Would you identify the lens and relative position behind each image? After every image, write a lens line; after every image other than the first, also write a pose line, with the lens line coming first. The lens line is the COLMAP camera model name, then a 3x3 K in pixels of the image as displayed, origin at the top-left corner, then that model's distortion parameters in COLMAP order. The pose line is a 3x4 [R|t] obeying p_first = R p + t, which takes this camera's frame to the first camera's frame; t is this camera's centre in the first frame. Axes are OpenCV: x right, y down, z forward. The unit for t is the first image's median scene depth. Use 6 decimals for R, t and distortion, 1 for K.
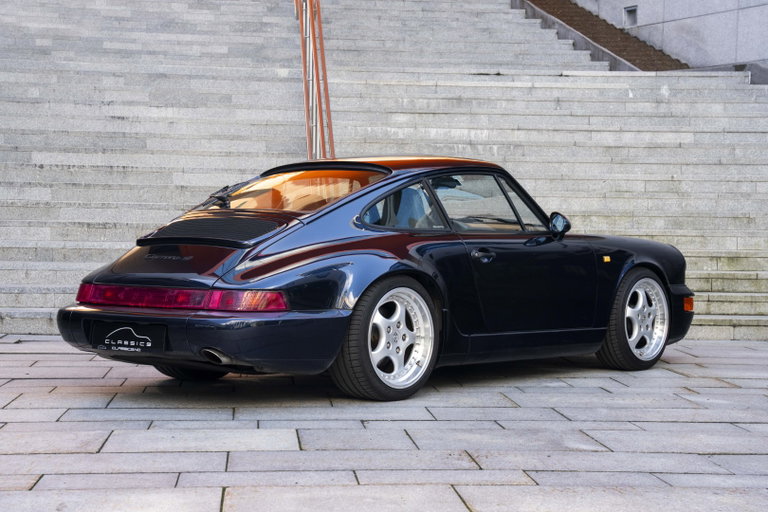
lens RADIAL K [[1446.9, 0, 379.9], [0, 1446.9, 272.9], [0, 0, 1]] dist [0.311226, 0.000000]
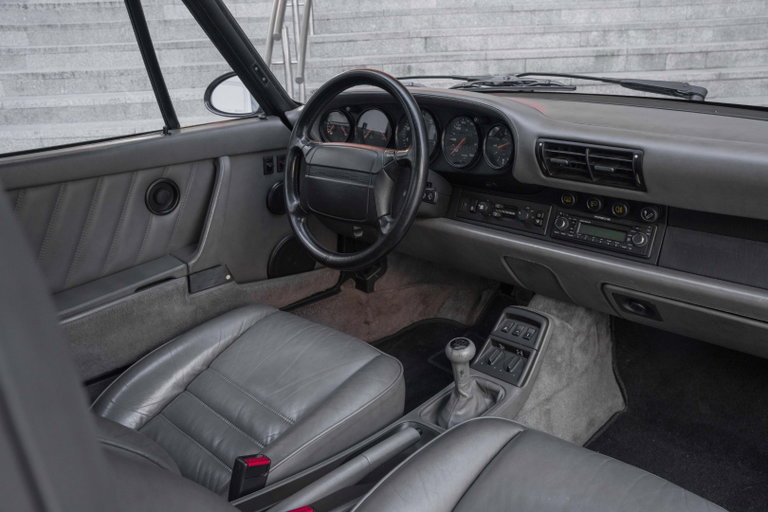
lens RADIAL K [[629.2, 0, 384.2], [0, 629.2, 260.3], [0, 0, 1]] dist [-0.078126, 0.111036]
pose [[0.996324, -0.026592, -0.081431, 0.026150], [0.050758, 0.949011, 0.311128, -0.029797], [0.069006, -0.314118, 0.946873, 0.569578]]
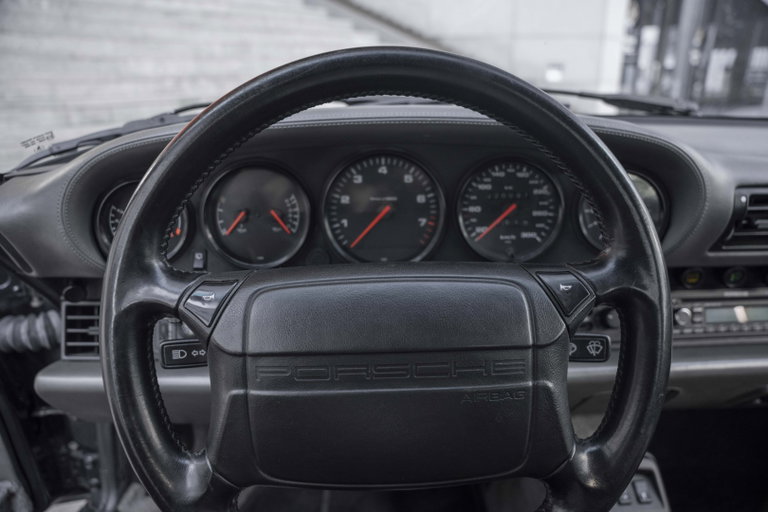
lens RADIAL K [[503.1, 0, 388.6], [0, 503.1, 255.3], [0, 0, 1]] dist [-0.052649, -0.000092]
pose [[0.722894, -0.245794, 0.645763, 0.000336], [0.039906, 0.947881, 0.316115, -0.026341], [-0.689806, -0.202748, 0.695026, 0.639543]]
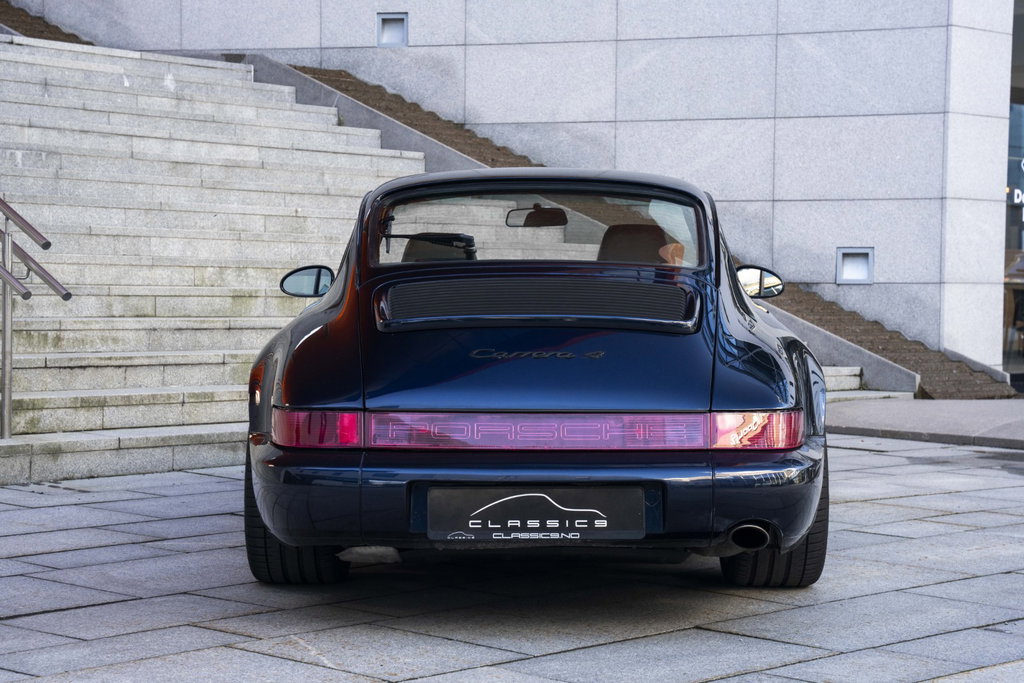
lens RADIAL K [[1931.8, 0, 501.6], [0, 1931.8, 335.4], [0, 0, 1]] dist [0.285428, 0.000000]
pose [[0.765836, -0.021016, 0.642693, -0.313791], [0.020830, 0.999752, 0.007870, -0.012394], [-0.642699, 0.007360, 0.766083, 0.241724]]
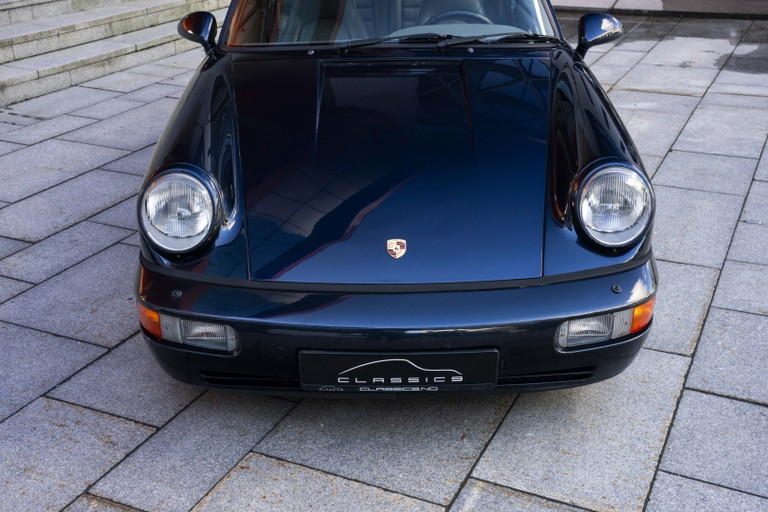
lens RADIAL K [[917.4, 0, 395.7], [0, 917.4, 263.4], [0, 0, 1]] dist [0.082140, 0.000000]
pose [[0.499657, -0.373295, 0.781661, -0.307833], [0.045641, 0.912470, 0.406590, -0.069529], [-0.865020, -0.167480, 0.472960, 0.424396]]
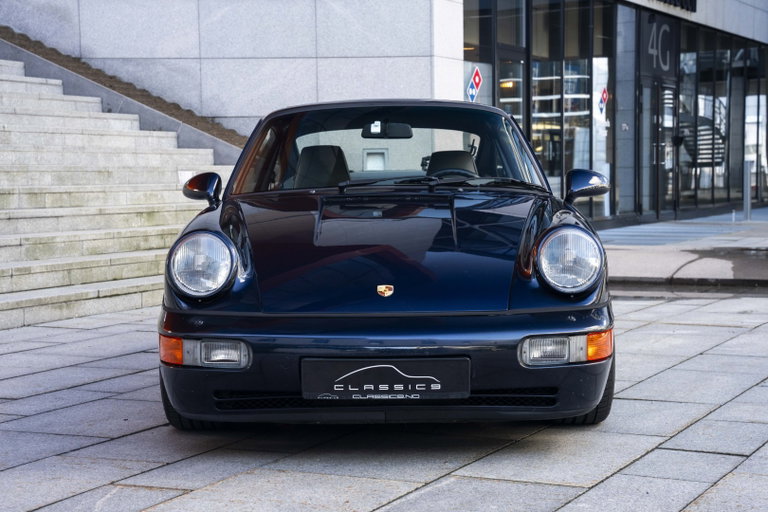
lens RADIAL K [[1446.9, 0, 400.1], [0, 1446.9, 248.6], [0, 0, 1]] dist [0.311226, 0.000000]
pose [[0.510175, -0.065704, 0.857558, -0.460279], [0.049865, 0.997660, 0.046773, -0.021545], [-0.858624, 0.018900, 0.512257, 0.329295]]
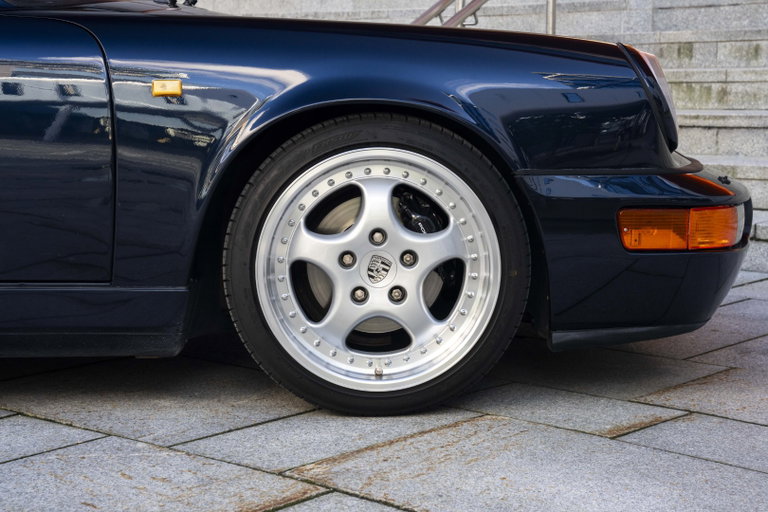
lens RADIAL K [[1446.9, 0, 389.5], [0, 1446.9, 252.3], [0, 0, 1]] dist [0.311226, 0.000000]
pose [[0.685825, 0.079400, -0.723422, 0.281073], [-0.011016, 0.995049, 0.098770, -0.003732], [0.727683, -0.059770, 0.683305, 0.505350]]
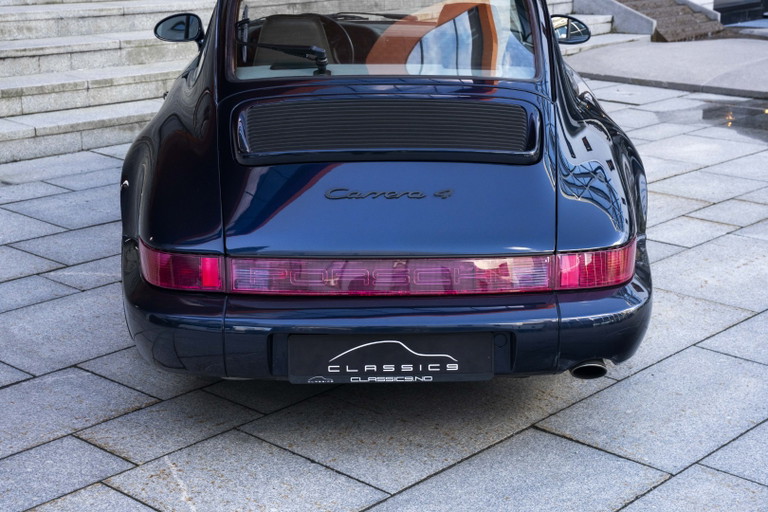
lens RADIAL K [[1263.6, 0, 386.0], [0, 1263.6, 263.4], [0, 0, 1]] dist [0.225282, 0.000000]
pose [[0.740382, -0.199685, 0.641842, -0.238128], [0.027181, 0.962969, 0.268237, -0.059486], [-0.671637, -0.181152, 0.718392, 0.335061]]
